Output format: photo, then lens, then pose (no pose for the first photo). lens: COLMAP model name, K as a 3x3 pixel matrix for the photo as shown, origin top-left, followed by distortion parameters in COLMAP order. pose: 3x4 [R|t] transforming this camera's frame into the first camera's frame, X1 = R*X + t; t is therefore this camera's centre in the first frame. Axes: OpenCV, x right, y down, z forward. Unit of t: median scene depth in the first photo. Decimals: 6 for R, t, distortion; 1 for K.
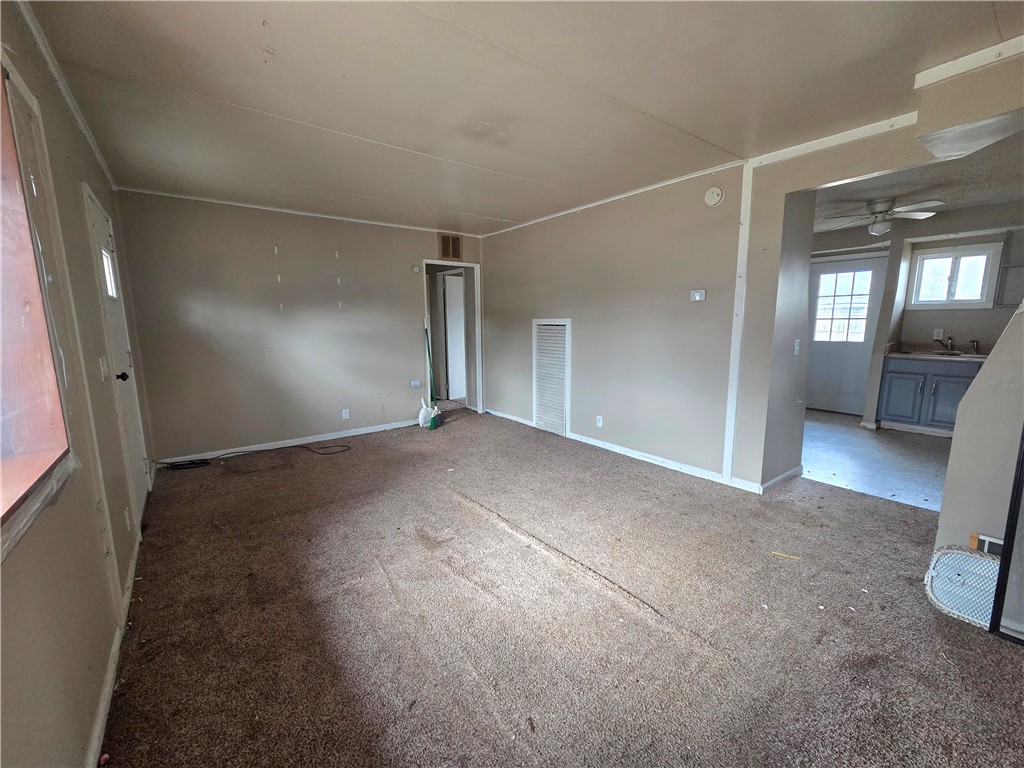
lens RADIAL K [[417.0, 0, 513.1], [0, 417.0, 384.7], [0, 0, 1]] dist [0.001642, 0.000381]
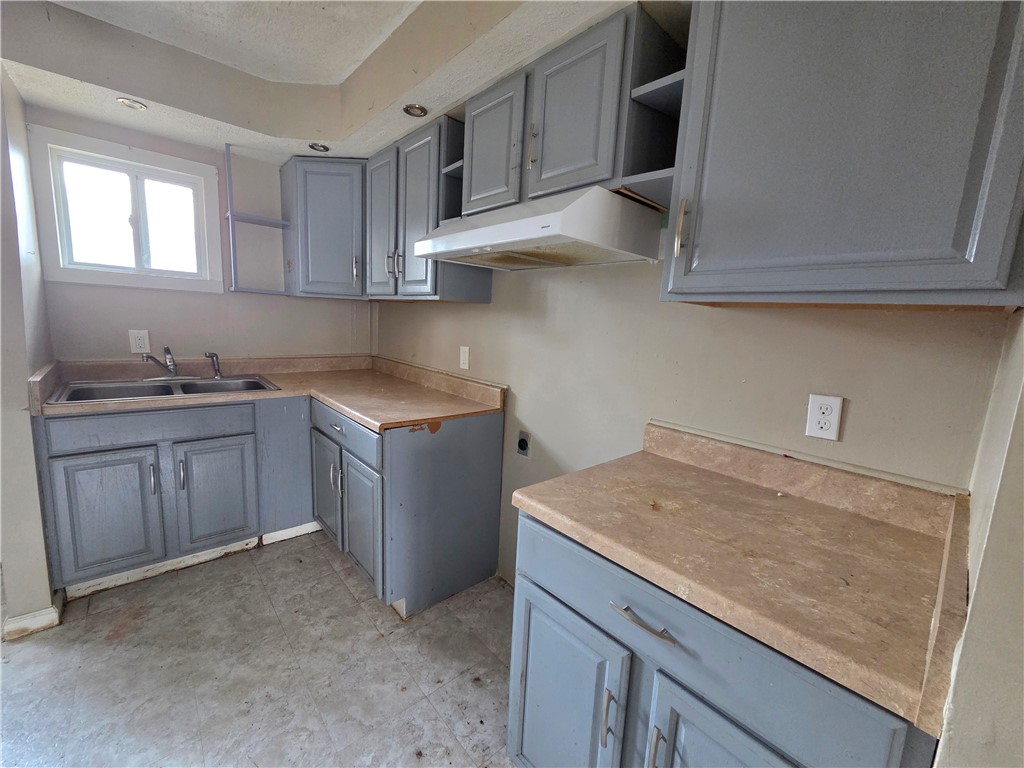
lens RADIAL K [[417.0, 0, 513.1], [0, 417.0, 384.7], [0, 0, 1]] dist [0.001642, 0.000381]
pose [[-0.067397, -0.148463, 0.986619, 0.534510], [0.102396, 0.982616, 0.154855, -0.104493], [-0.992458, 0.111463, -0.051023, 0.629149]]
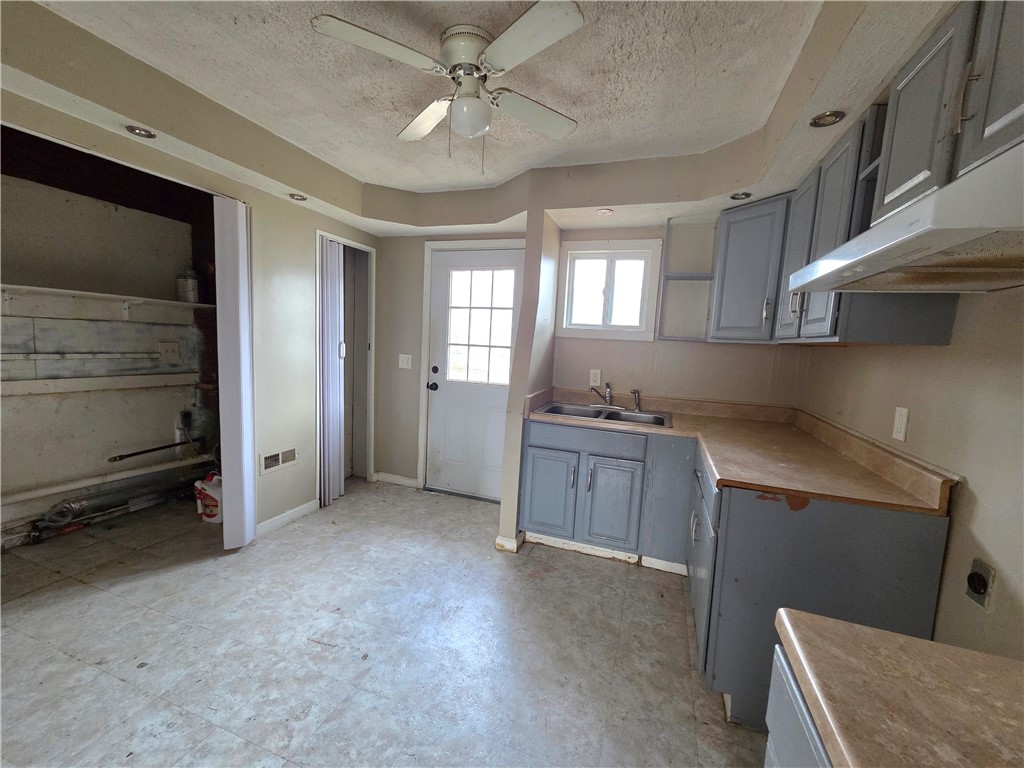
lens RADIAL K [[417.0, 0, 513.1], [0, 417.0, 384.7], [0, 0, 1]] dist [0.001642, 0.000381]
pose [[0.838190, -0.004011, 0.545364, 0.576709], [0.024324, 0.999253, -0.030035, -0.095063], [-0.544836, 0.038441, 0.837661, 0.546131]]
